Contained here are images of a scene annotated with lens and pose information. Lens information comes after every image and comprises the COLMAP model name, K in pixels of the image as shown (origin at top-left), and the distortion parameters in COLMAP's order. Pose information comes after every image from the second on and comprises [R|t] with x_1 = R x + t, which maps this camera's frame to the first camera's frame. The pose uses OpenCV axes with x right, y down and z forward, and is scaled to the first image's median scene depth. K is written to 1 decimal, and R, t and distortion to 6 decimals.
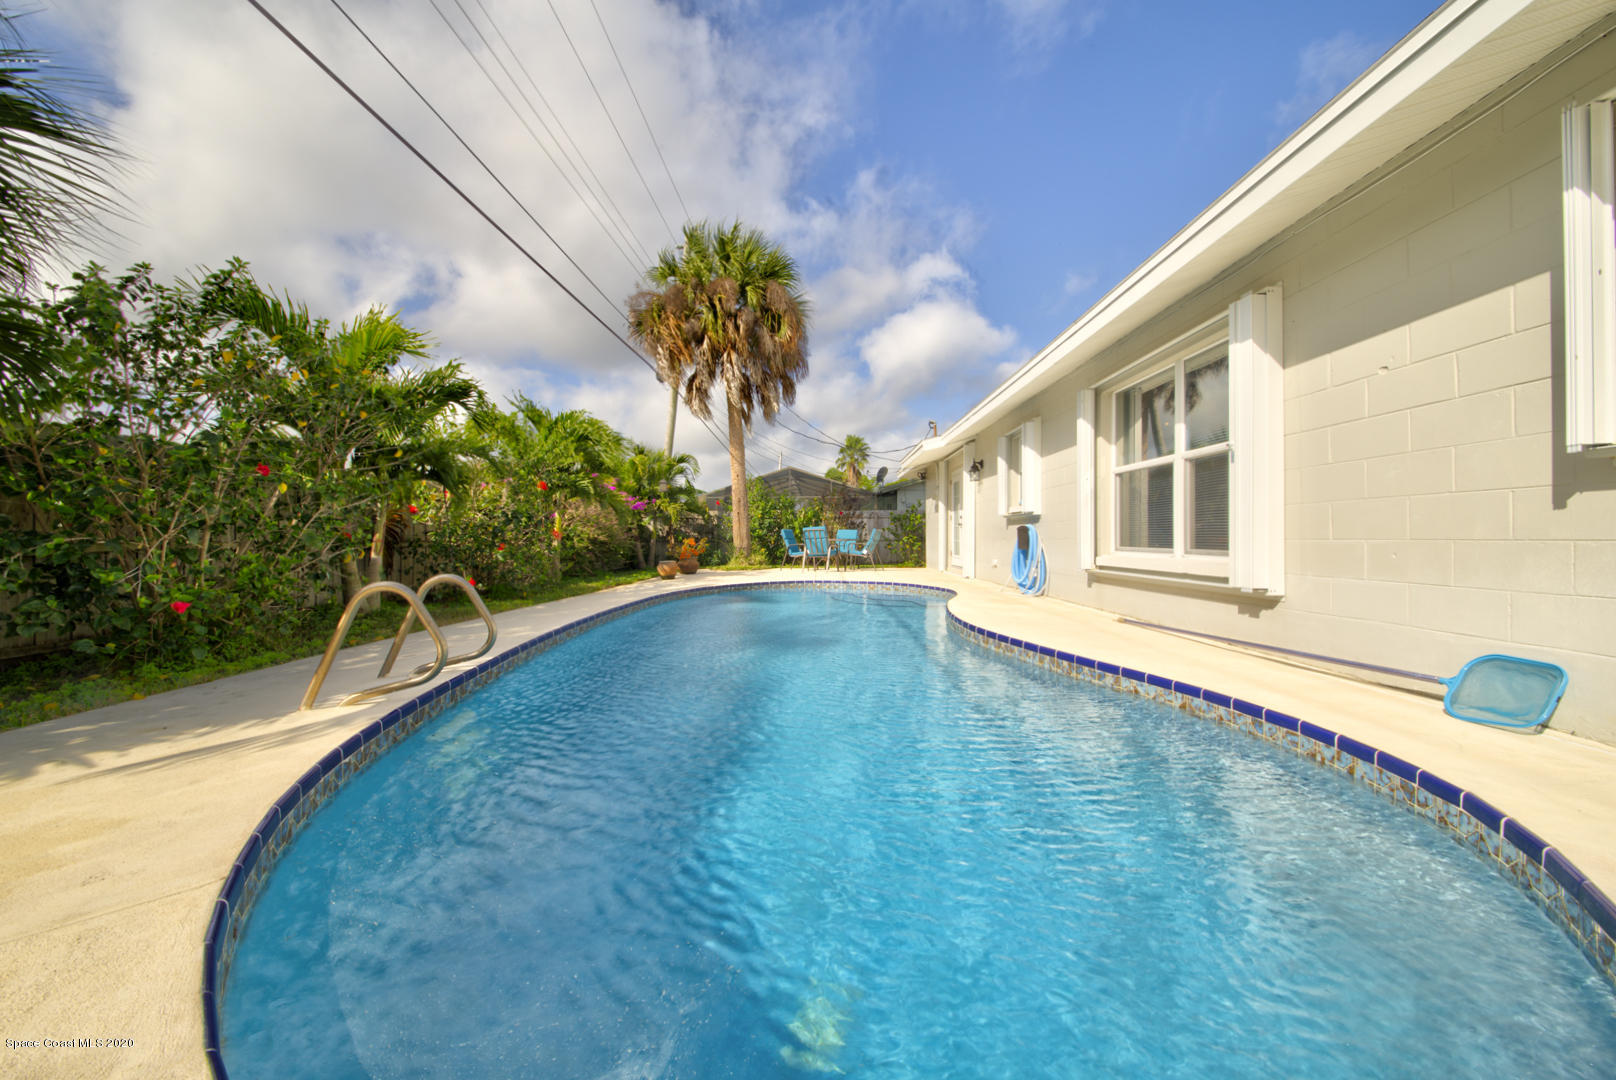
lens RADIAL K [[565.6, 0, 808.0], [0, 565.6, 540.0], [0, 0, 1]] dist [0.022684, -0.014388]
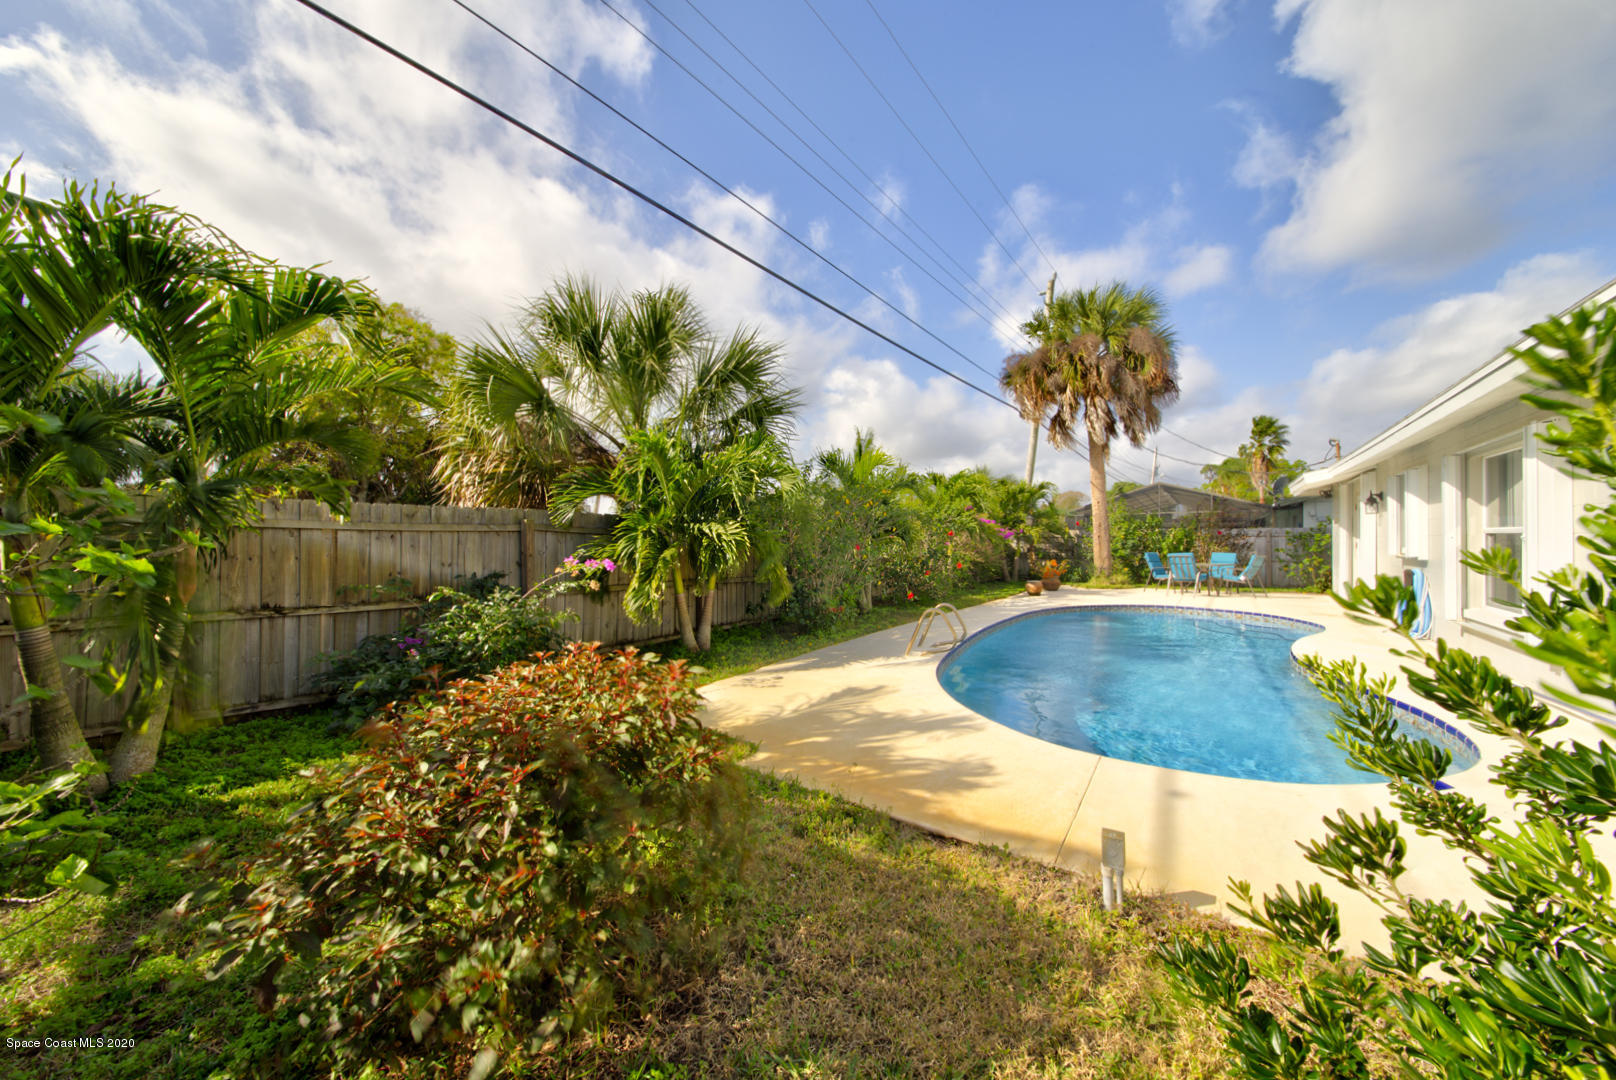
lens RADIAL K [[565.6, 0, 808.0], [0, 565.6, 540.0], [0, 0, 1]] dist [0.022684, -0.014388]
pose [[0.826978, -0.000077, -0.562234, 0.030085], [-0.002471, 0.999990, -0.003772, -0.036159], [0.562228, 0.004509, 0.826970, -0.235119]]
